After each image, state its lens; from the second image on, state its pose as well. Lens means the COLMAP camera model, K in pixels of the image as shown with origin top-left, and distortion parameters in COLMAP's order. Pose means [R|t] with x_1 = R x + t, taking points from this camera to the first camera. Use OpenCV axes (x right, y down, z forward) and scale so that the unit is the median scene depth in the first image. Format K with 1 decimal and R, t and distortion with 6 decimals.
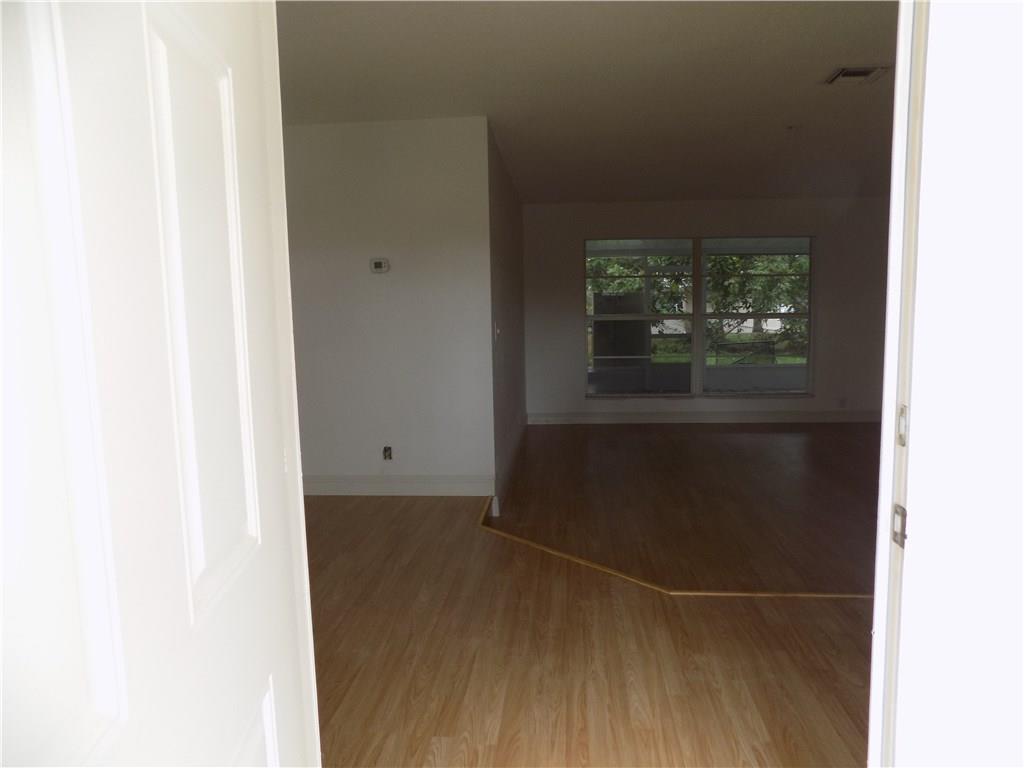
lens RADIAL K [[706.9, 0, 510.8], [0, 706.9, 362.4], [0, 0, 1]] dist [-0.036070, -0.000398]
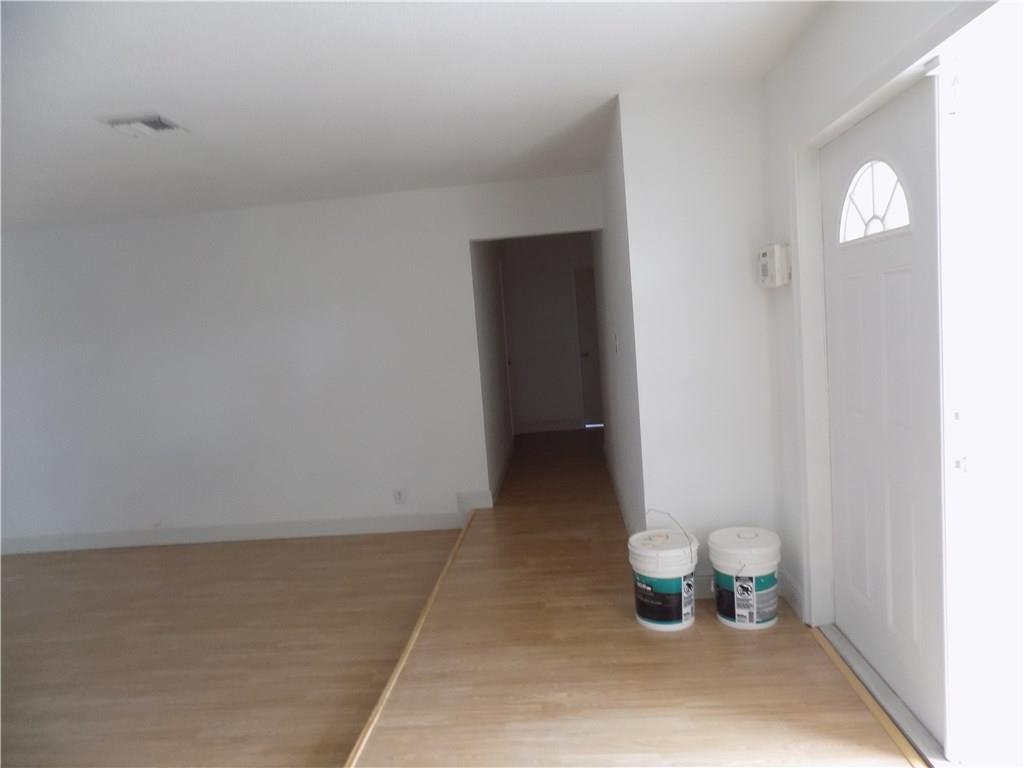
lens RADIAL K [[706.9, 0, 510.8], [0, 706.9, 362.4], [0, 0, 1]] dist [-0.036070, -0.000398]
pose [[-0.007152, -0.043314, 0.999036, -0.163057], [0.148144, 0.987991, 0.043895, -0.039422], [-0.988940, 0.148315, -0.000649, 0.252635]]
